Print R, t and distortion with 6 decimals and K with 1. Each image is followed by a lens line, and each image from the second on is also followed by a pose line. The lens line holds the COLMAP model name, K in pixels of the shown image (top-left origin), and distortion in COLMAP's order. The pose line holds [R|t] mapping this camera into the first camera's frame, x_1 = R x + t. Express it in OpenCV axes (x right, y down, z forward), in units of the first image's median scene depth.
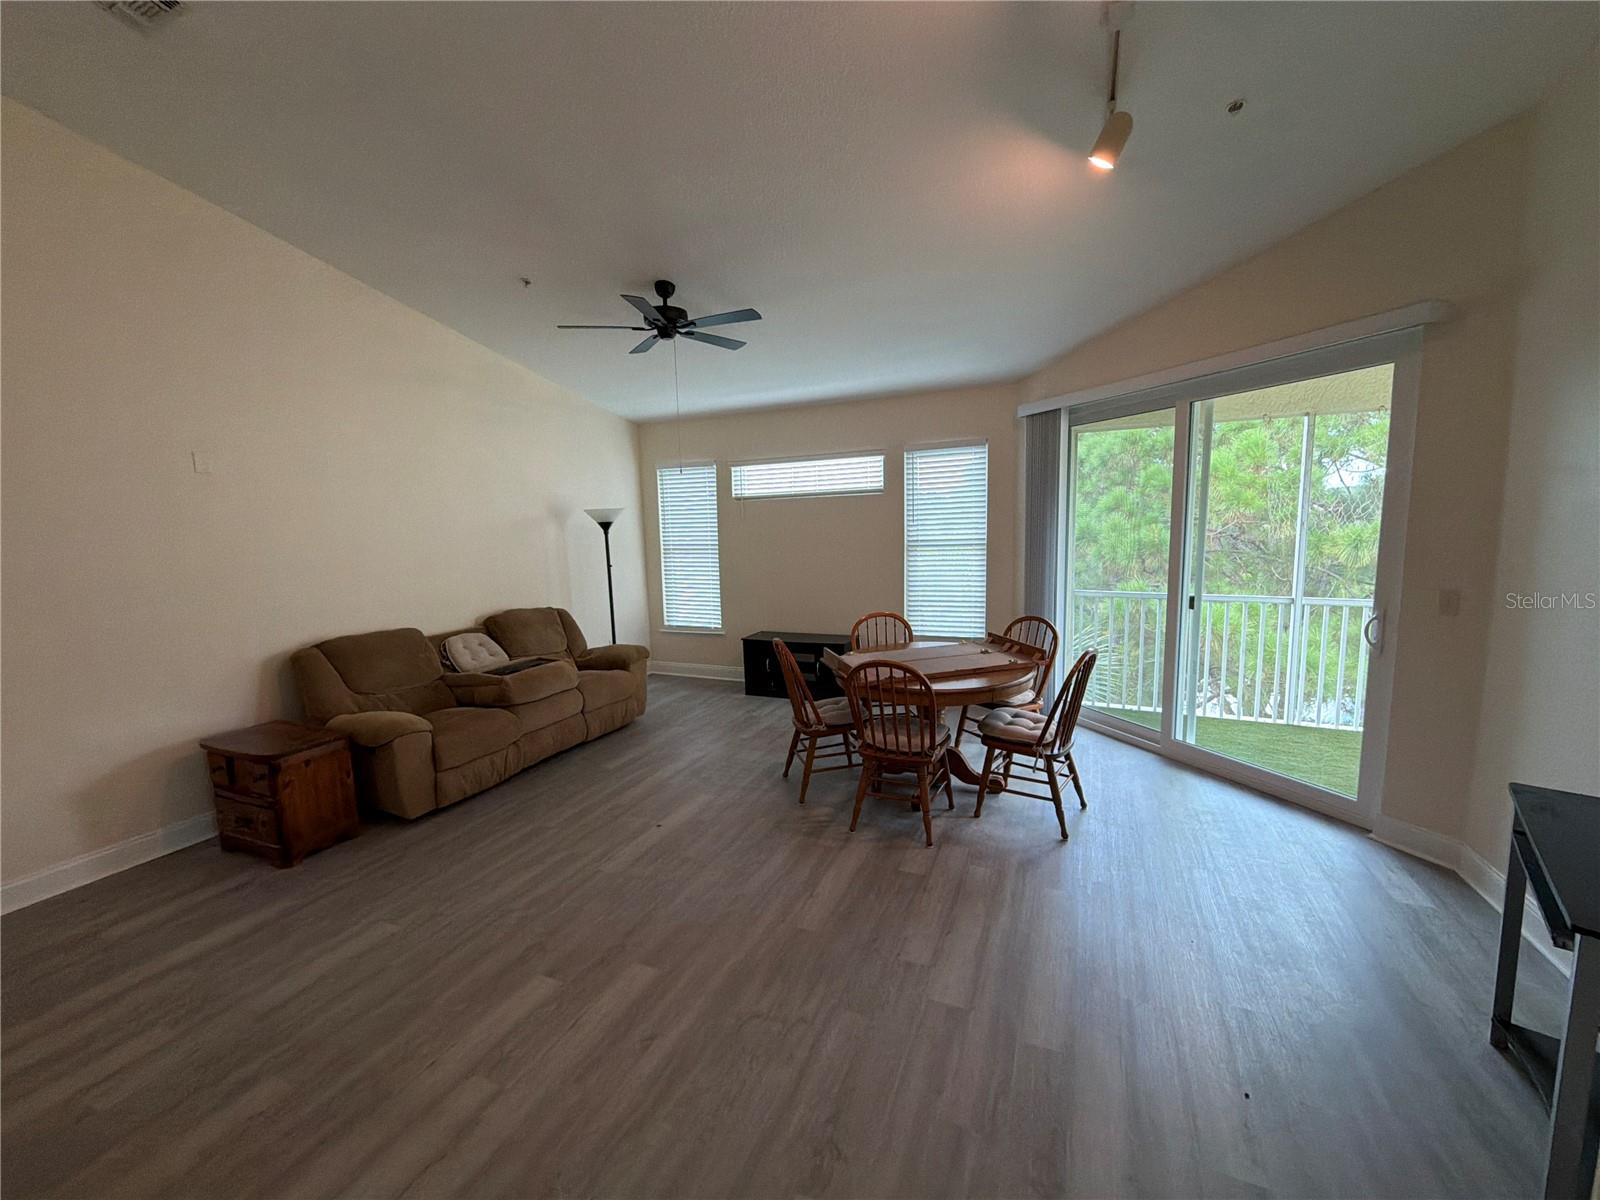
lens RADIAL K [[638.2, 0, 795.5], [0, 638.2, 600.9], [0, 0, 1]] dist [0.001696, -0.000075]
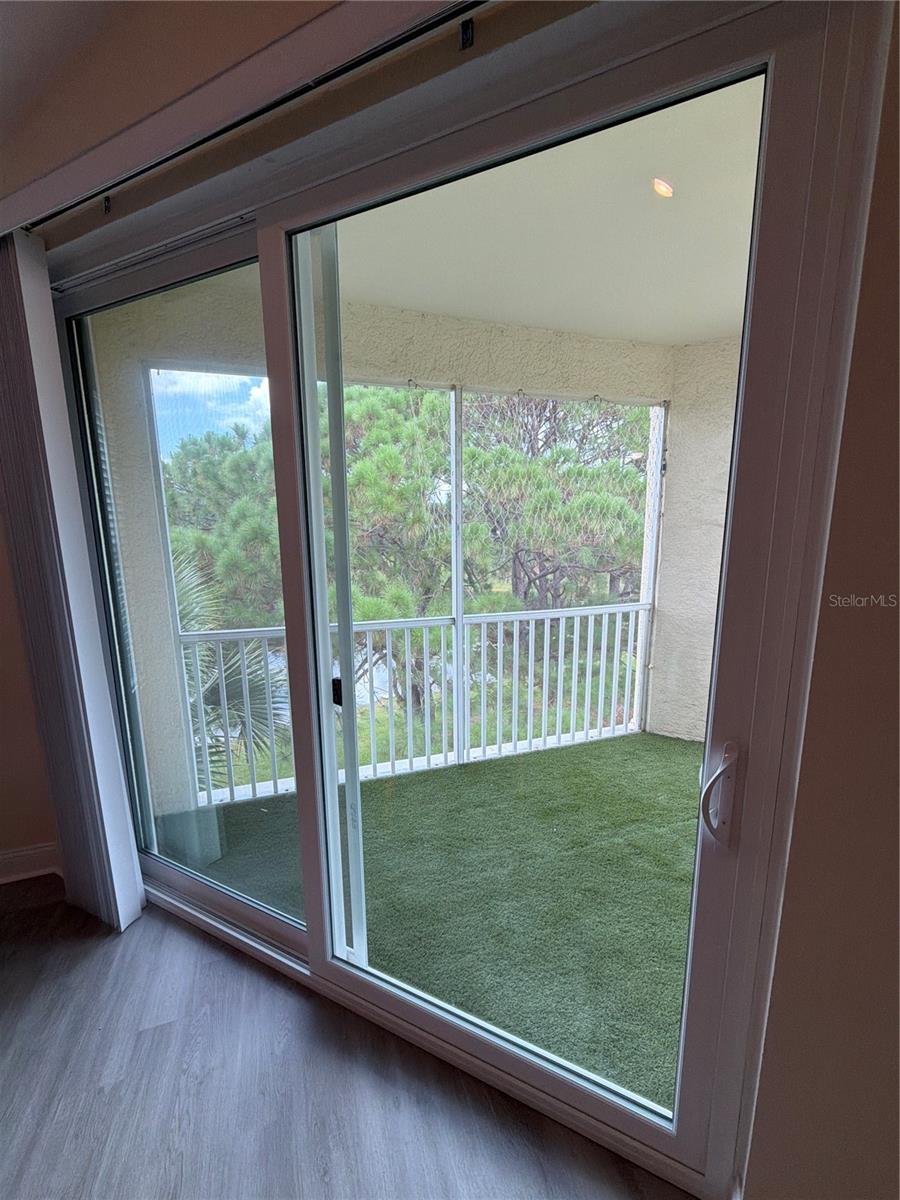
lens RADIAL K [[478.7, 0, 448.1], [0, 478.7, 600.5], [0, 0, 1]] dist [0.001696, -0.000075]
pose [[0.735856, -0.098658, 0.669912, 0.334847], [0.071771, 0.995120, 0.067716, -0.063672], [-0.673323, -0.001749, 0.739346, 0.506725]]
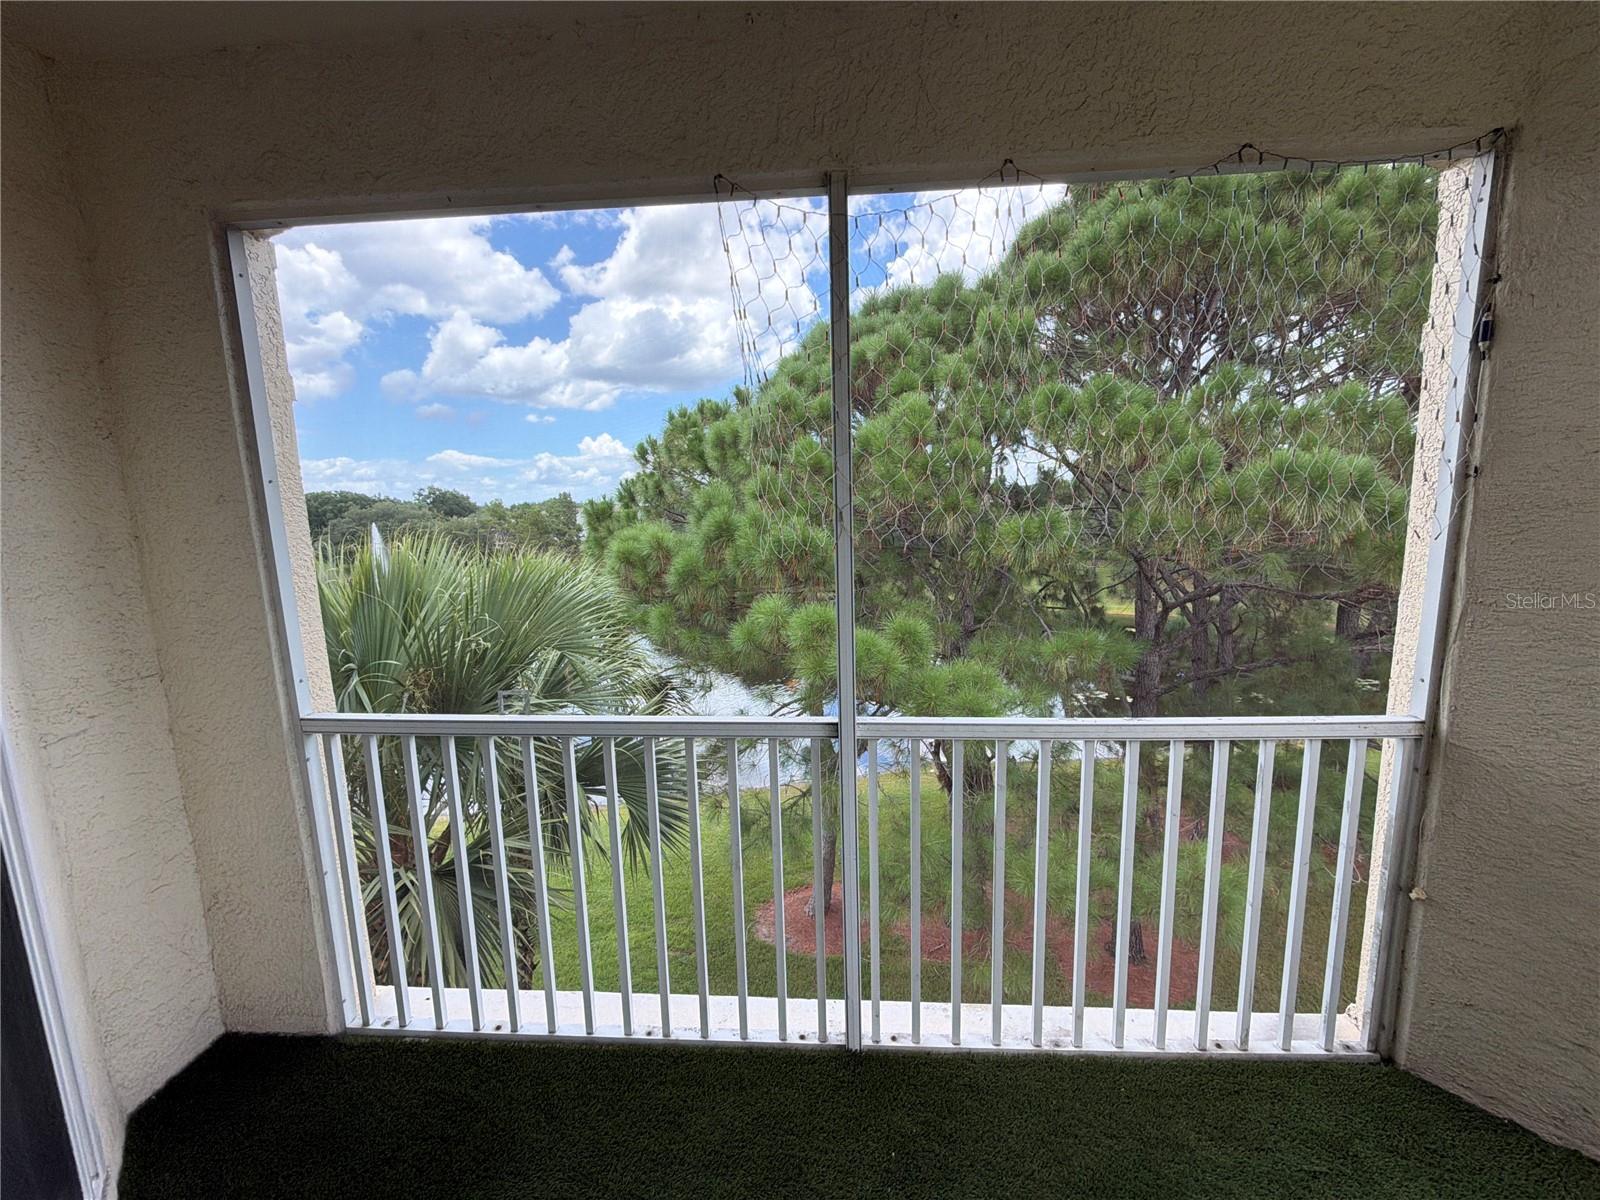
lens RADIAL K [[638.2, 0, 799.7], [0, 638.2, 604.2], [0, 0, 1]] dist [0.001696, -0.000075]
pose [[0.935561, -0.051184, 0.349438, 0.591326], [0.045471, 0.998664, 0.024539, -0.074361], [-0.350227, -0.007068, 0.936638, 0.621158]]
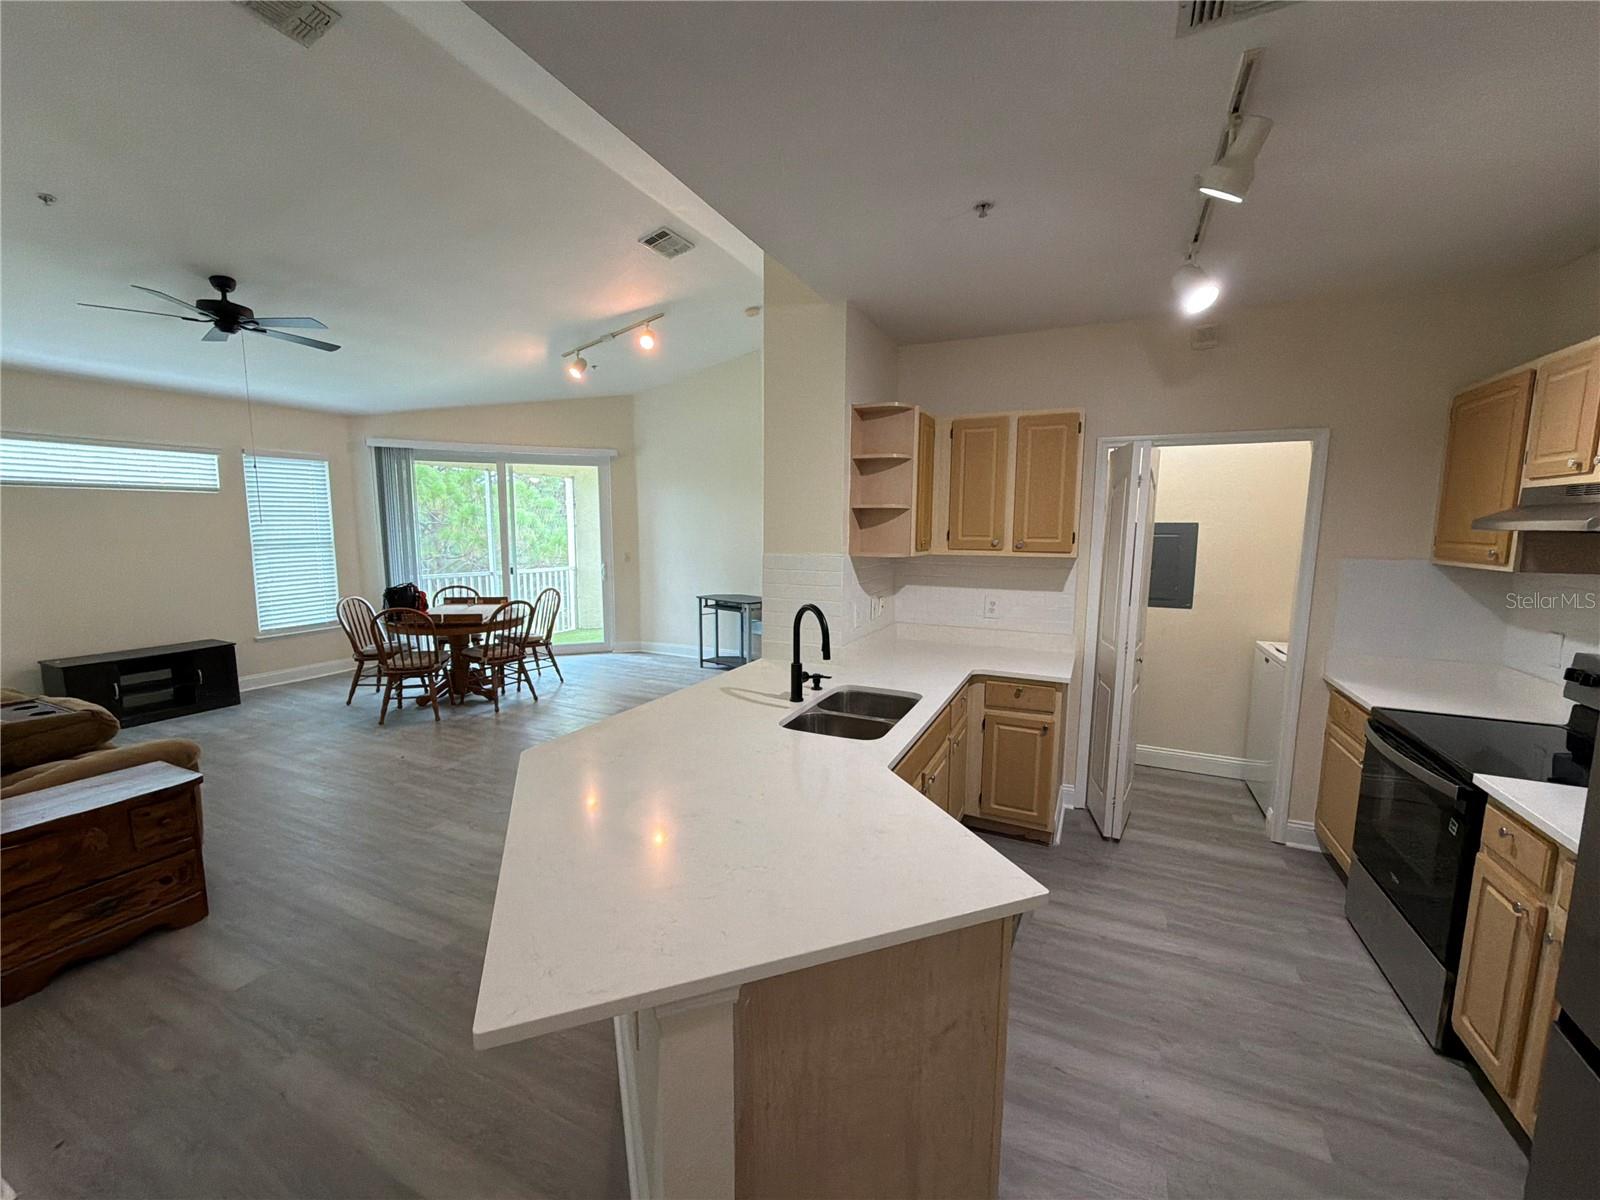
lens RADIAL K [[638.2, 0, 799.0], [0, 638.2, 604.9], [0, 0, 1]] dist [0.001696, -0.000075]
pose [[0.020481, -0.098318, 0.994944, -0.916073], [0.113731, 0.988922, 0.095382, 0.013564], [-0.993300, 0.111203, 0.031436, 0.093337]]
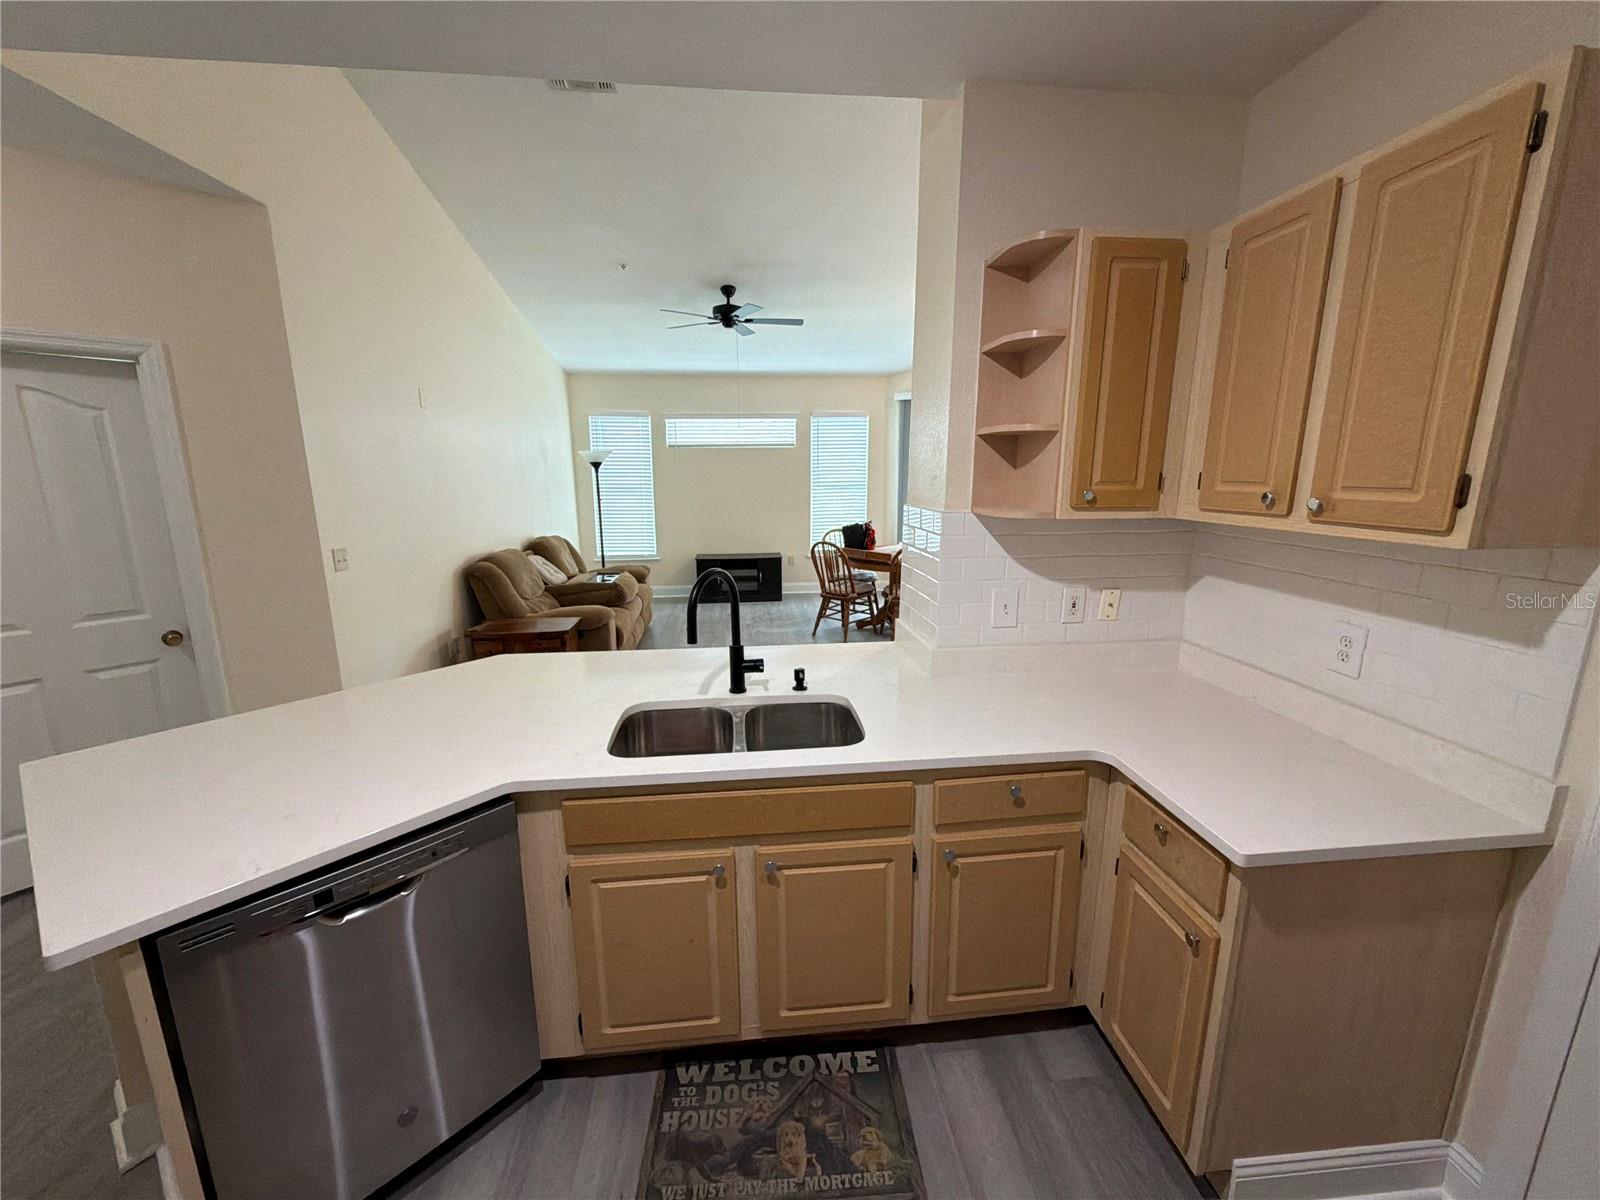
lens RADIAL K [[638.2, 0, 796.3], [0, 638.2, 605.0], [0, 0, 1]] dist [0.001696, -0.000075]
pose [[0.868854, -0.076856, 0.489066, -0.593591], [0.037254, 0.995225, 0.090213, 0.047962], [-0.493664, -0.060162, 0.867569, -0.223978]]
